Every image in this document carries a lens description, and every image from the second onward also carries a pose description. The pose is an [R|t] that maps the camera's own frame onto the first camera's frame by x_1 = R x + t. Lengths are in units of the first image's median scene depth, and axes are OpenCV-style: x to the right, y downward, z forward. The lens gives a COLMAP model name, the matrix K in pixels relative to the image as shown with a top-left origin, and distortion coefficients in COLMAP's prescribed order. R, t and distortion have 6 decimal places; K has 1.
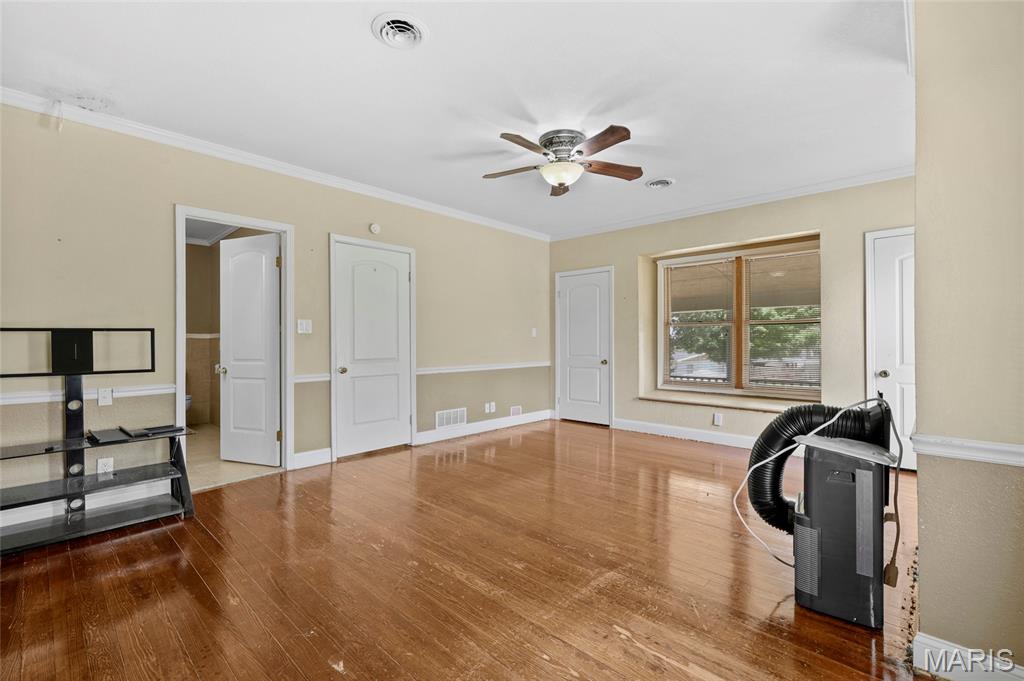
lens RADIAL K [[447.9, 0, 512.0], [0, 447.9, 340.5], [0, 0, 1]] dist [0.001080, 0.000188]
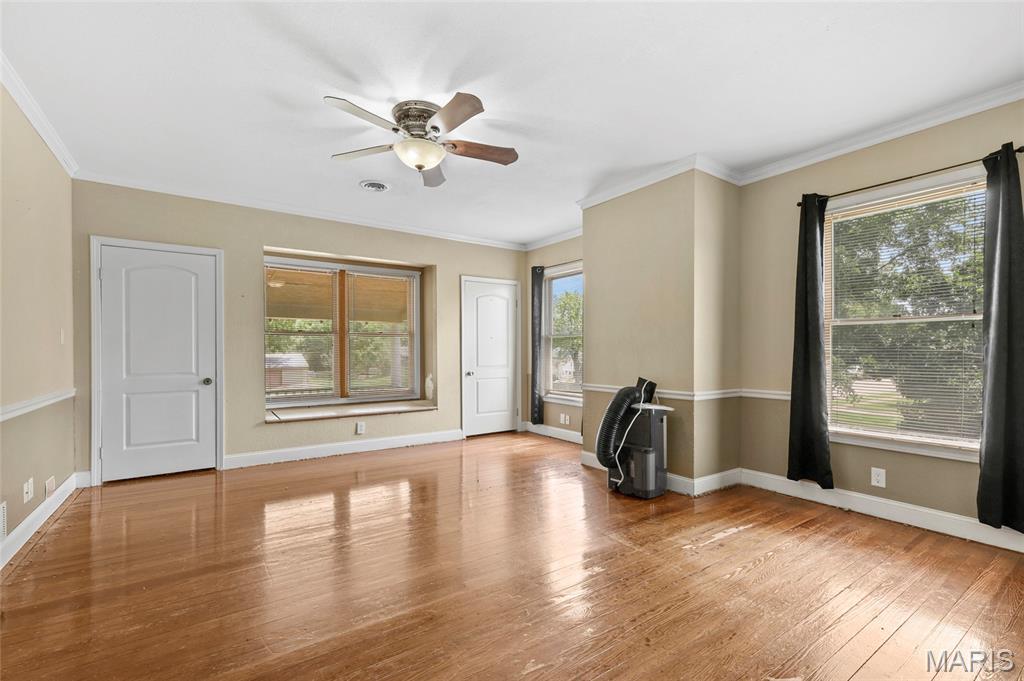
lens RADIAL K [[450.2, 0, 510.7], [0, 450.2, 350.0], [0, 0, 1]] dist [0.000584, 0.000064]
pose [[0.211879, 0.002524, 0.977293, -0.425843], [0.001348, 0.999995, -0.002875, 0.000904], [-0.977295, 0.001927, 0.211875, 0.401882]]
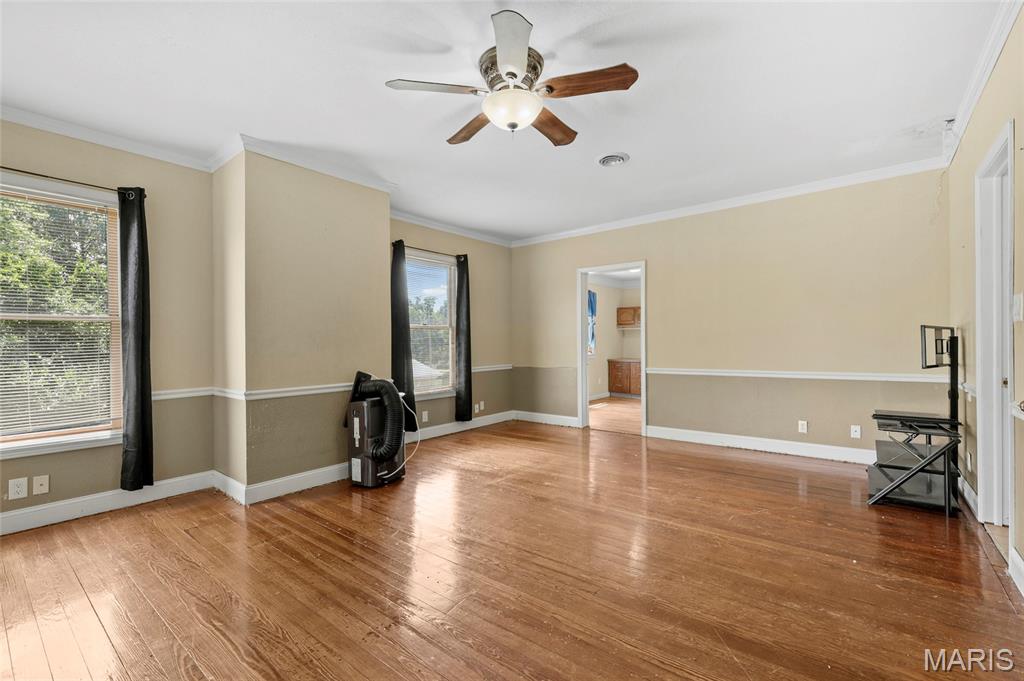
lens RADIAL K [[447.9, 0, 512.0], [0, 447.9, 340.5], [0, 0, 1]] dist [0.001080, 0.000188]
pose [[-0.996998, 0.012047, -0.076486, 0.106023], [0.012523, 0.999905, -0.005749, 0.000677], [0.076409, -0.006689, -0.997054, 1.062137]]
